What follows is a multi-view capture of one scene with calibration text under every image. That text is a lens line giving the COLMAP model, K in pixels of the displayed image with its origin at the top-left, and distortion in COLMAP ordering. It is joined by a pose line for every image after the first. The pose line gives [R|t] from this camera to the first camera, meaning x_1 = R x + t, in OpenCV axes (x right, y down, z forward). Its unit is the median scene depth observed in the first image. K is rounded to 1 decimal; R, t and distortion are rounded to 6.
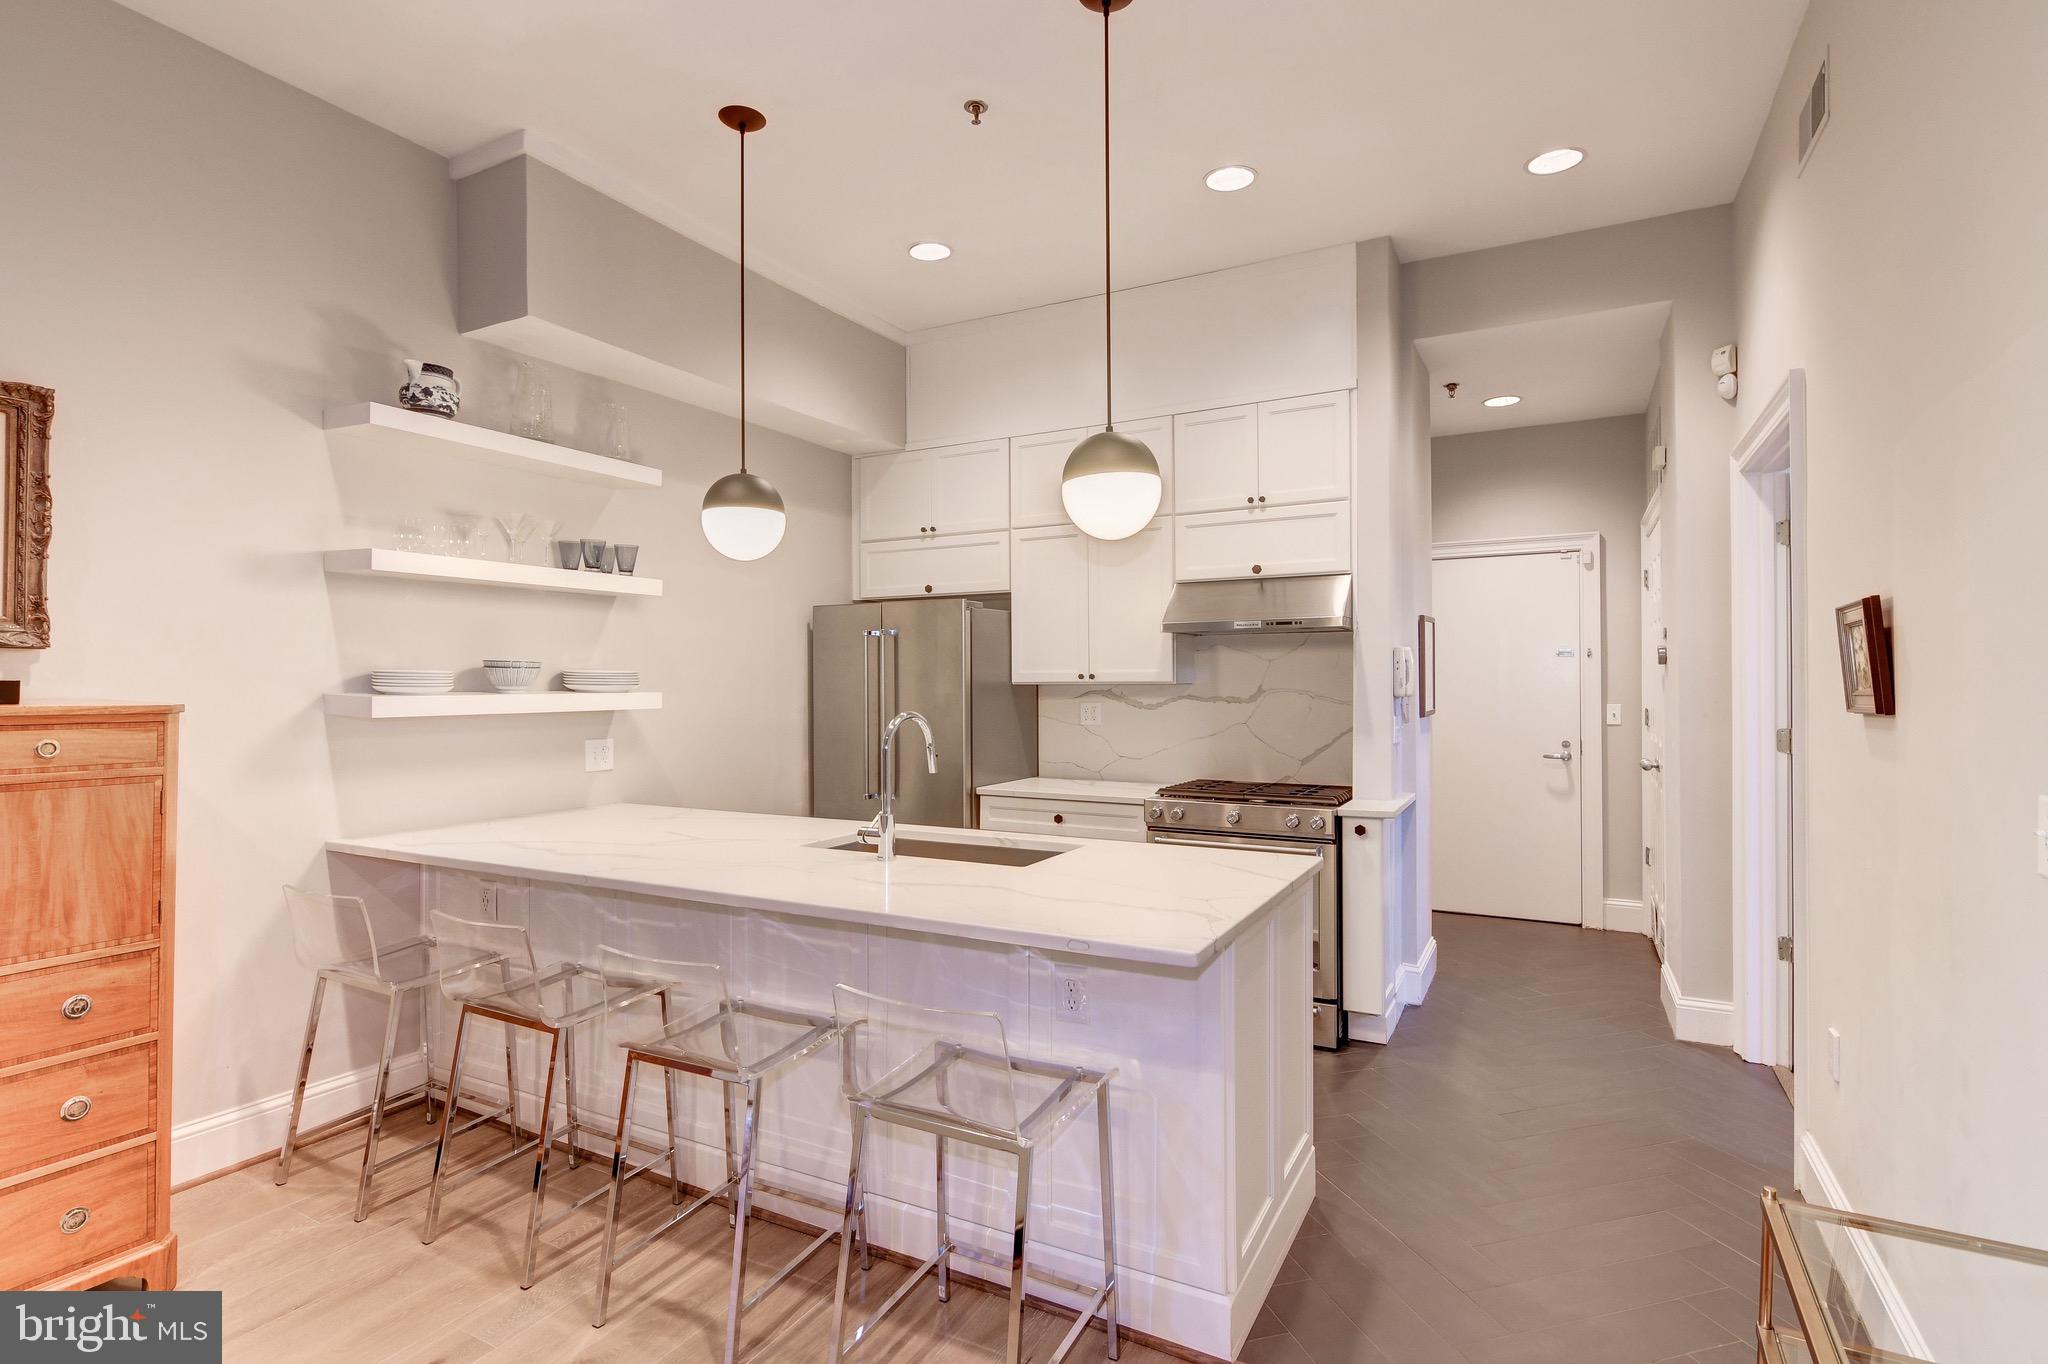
lens RADIAL K [[989.2, 0, 1019.3], [0, 989.2, 682.8], [0, 0, 1]] dist [-0.002586, -0.004947]
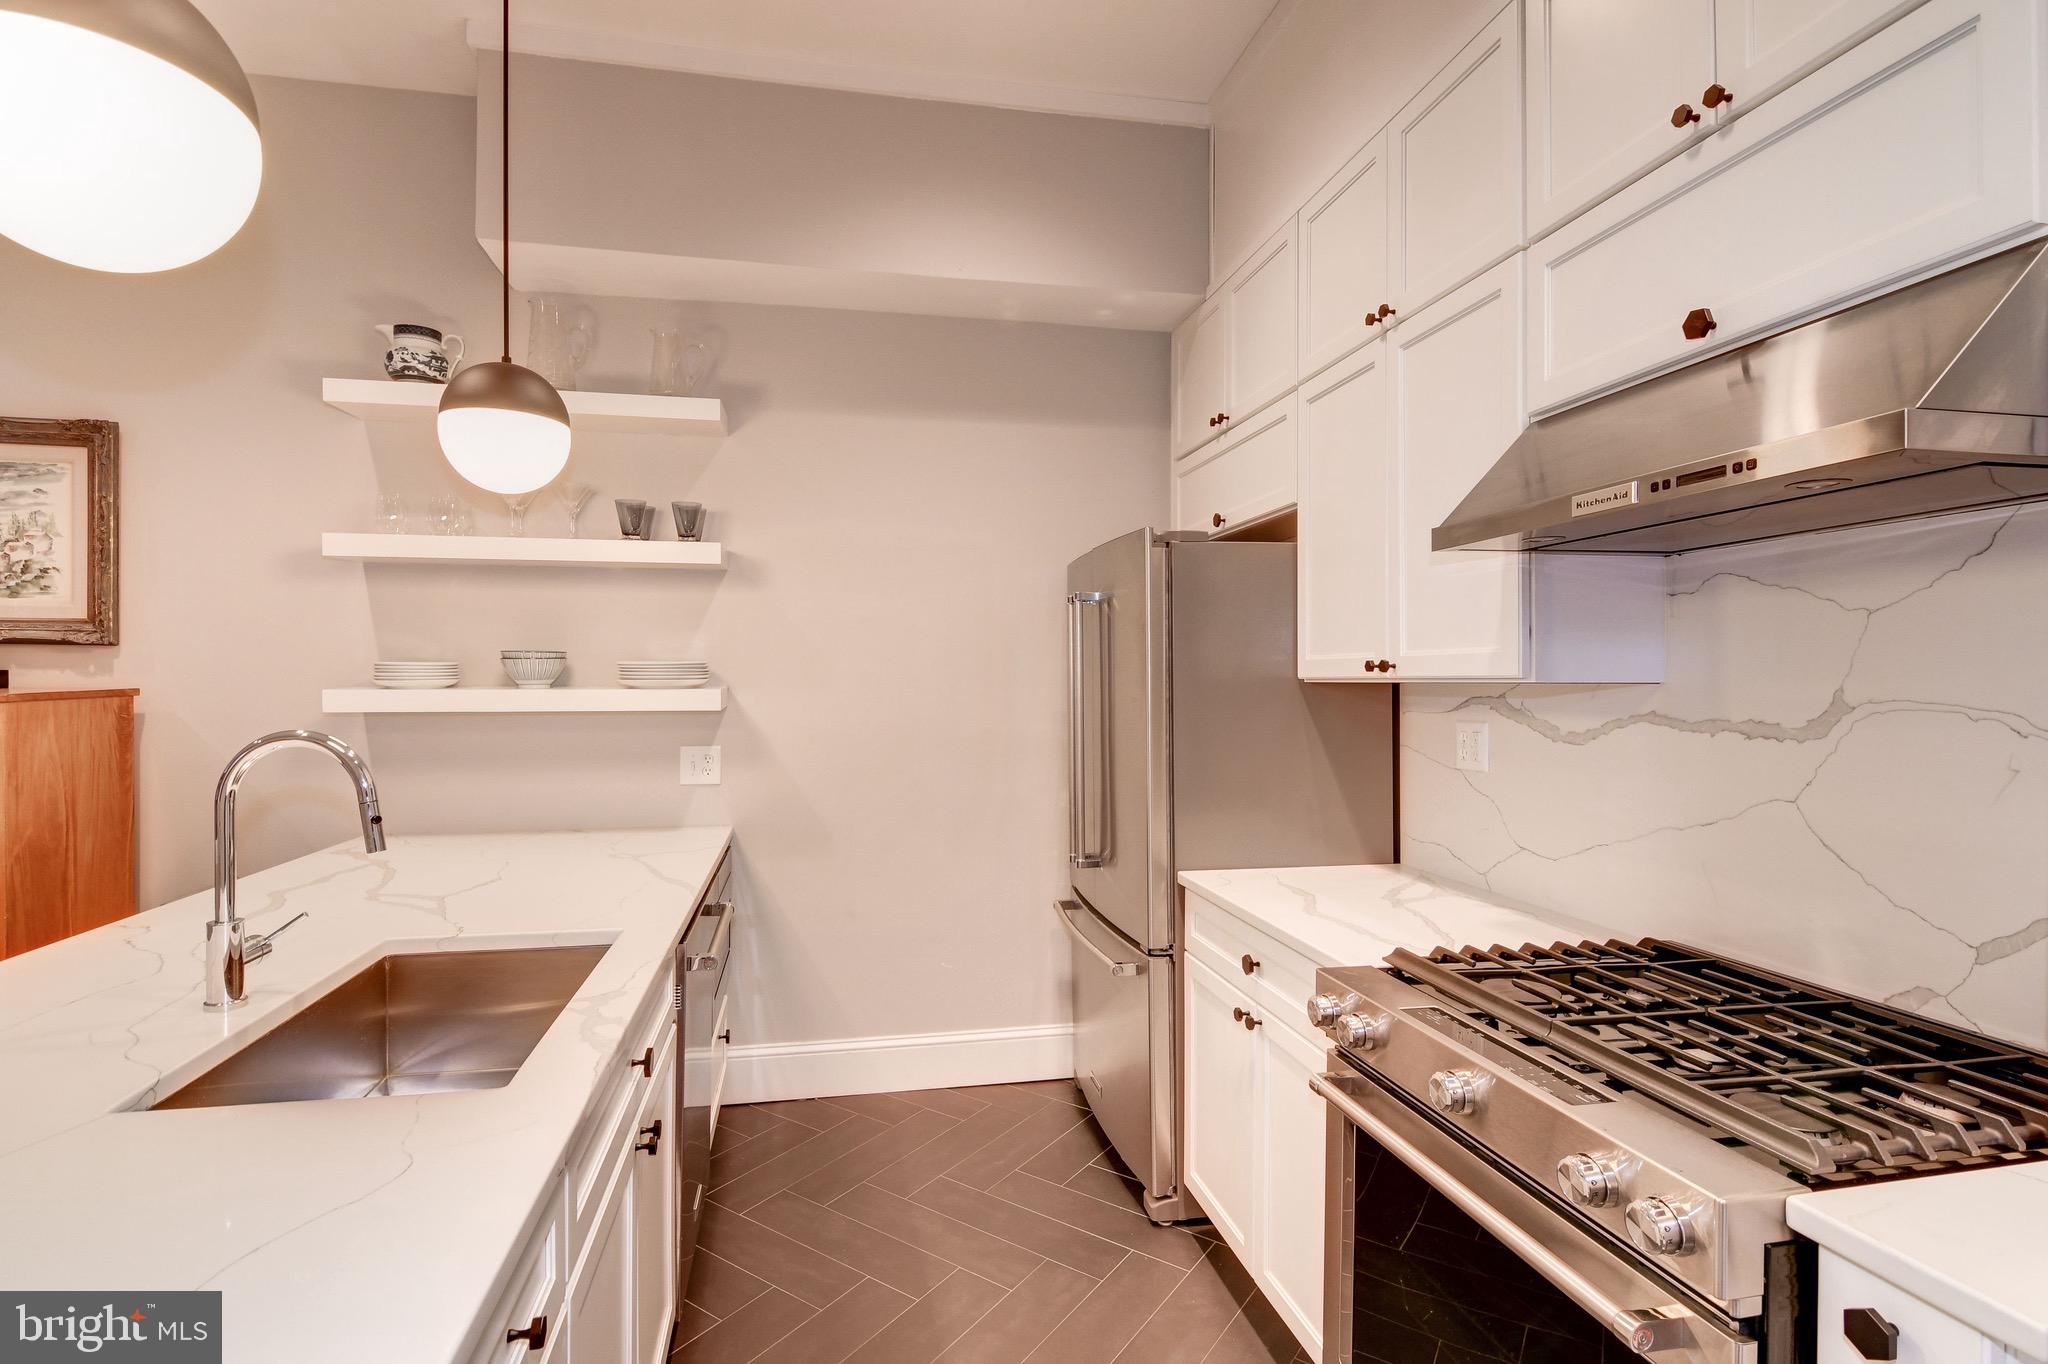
lens RADIAL K [[989.2, 0, 994.4], [0, 989.2, 696.8], [0, 0, 1]] dist [-0.002586, -0.004947]
pose [[0.635861, 0.016635, -0.771624, 0.356757], [-0.003388, 0.999818, 0.018763, 0.000104], [0.771796, -0.009316, 0.635802, 0.654945]]
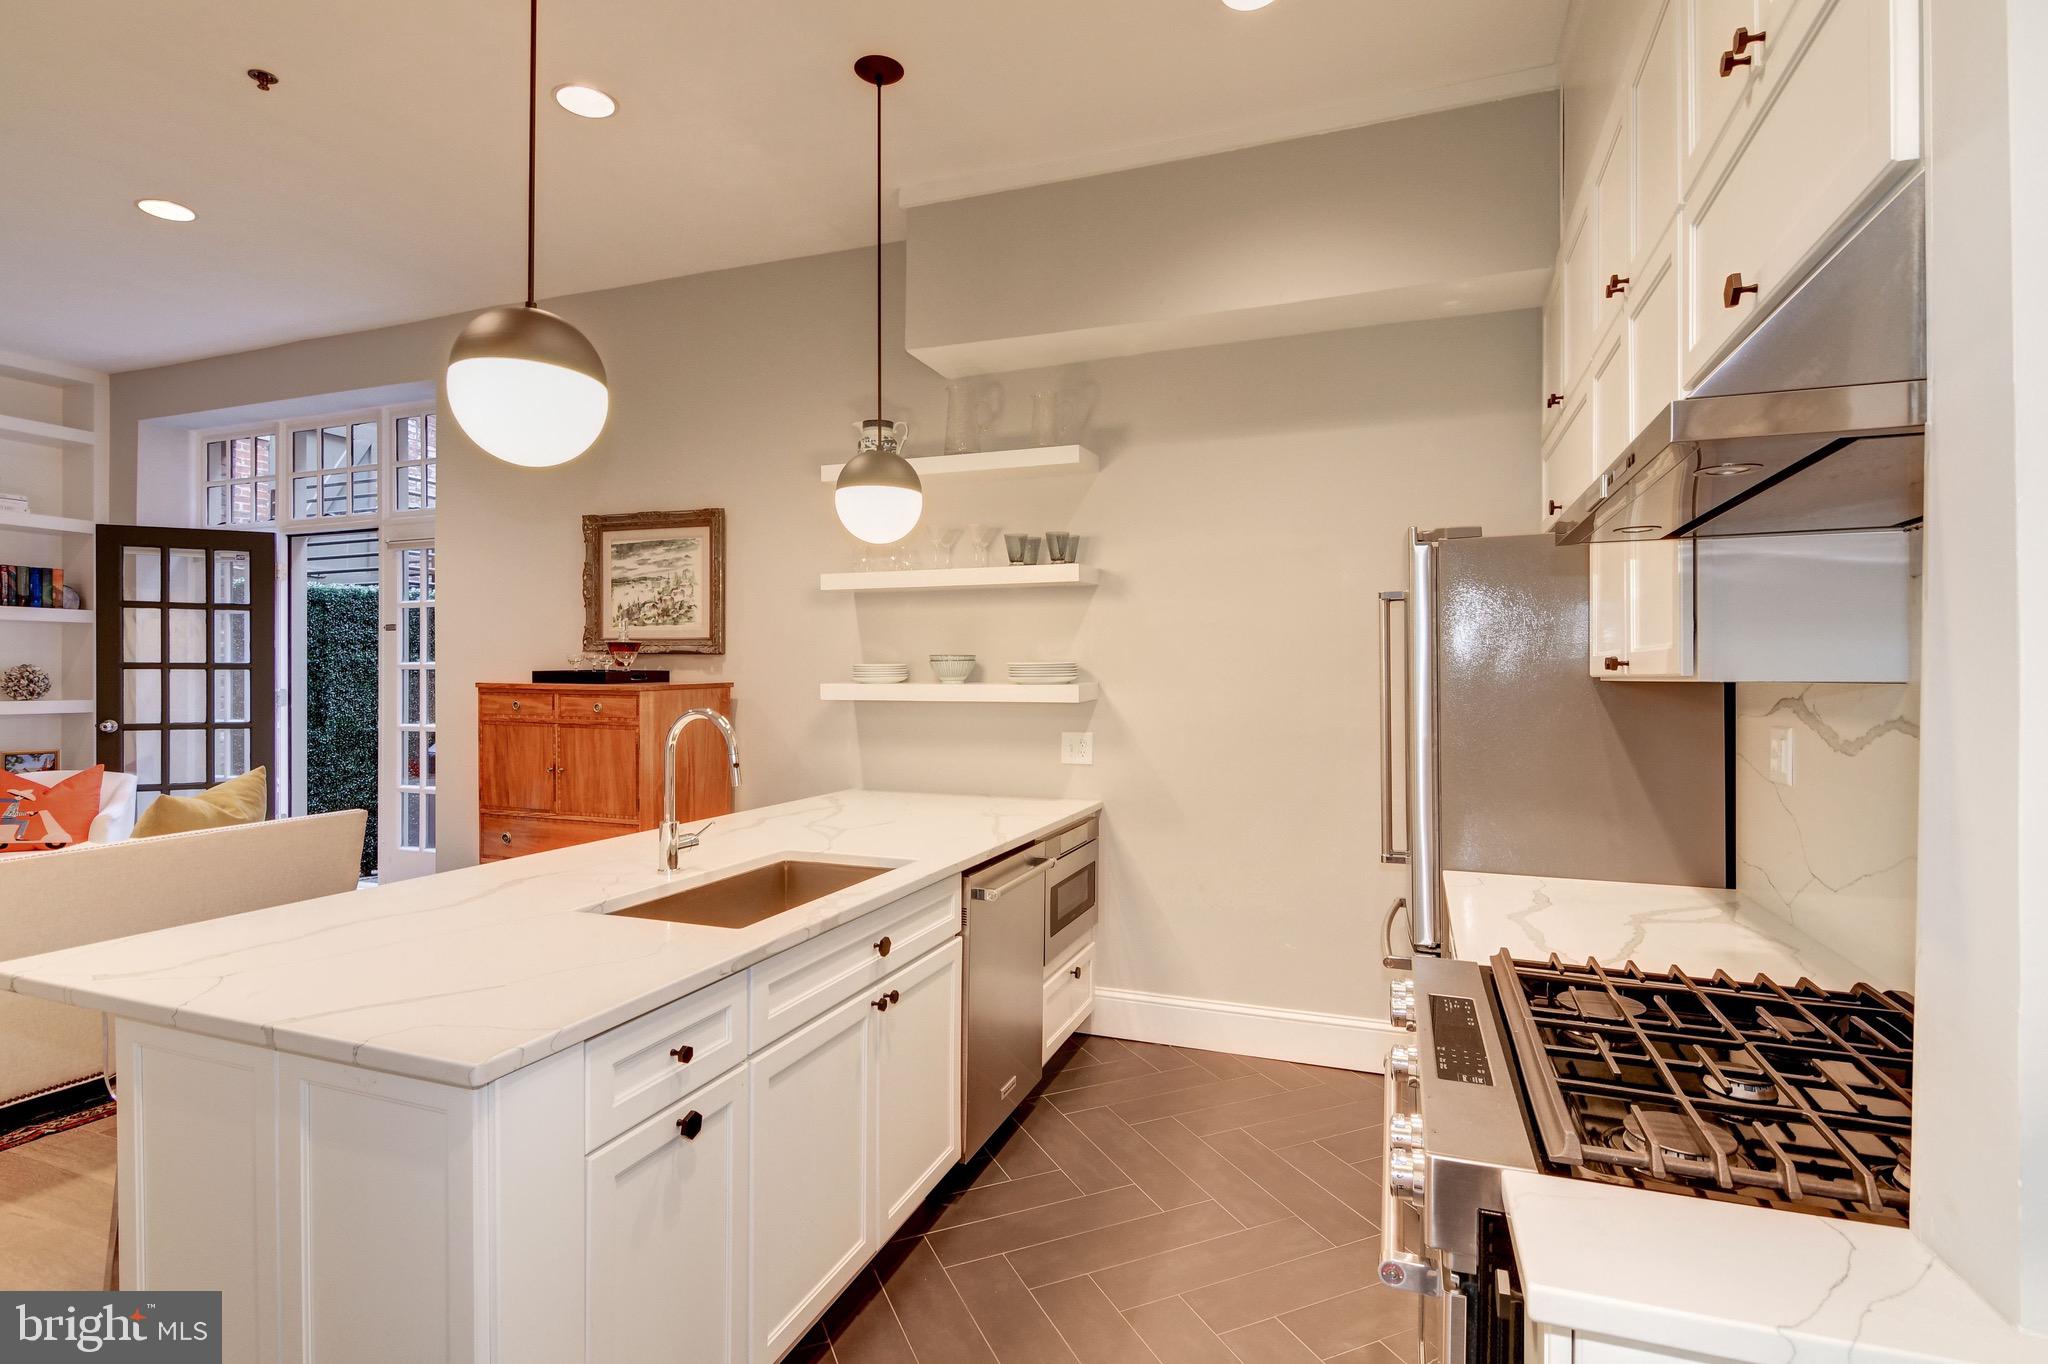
lens RADIAL K [[989.2, 0, 1041.6], [0, 989.2, 690.9], [0, 0, 1]] dist [-0.002586, -0.004947]
pose [[0.146024, 0.019106, -0.989096, 0.537430], [-0.001638, 0.999817, 0.019071, -0.002627], [0.989280, -0.001164, 0.146029, 0.807809]]
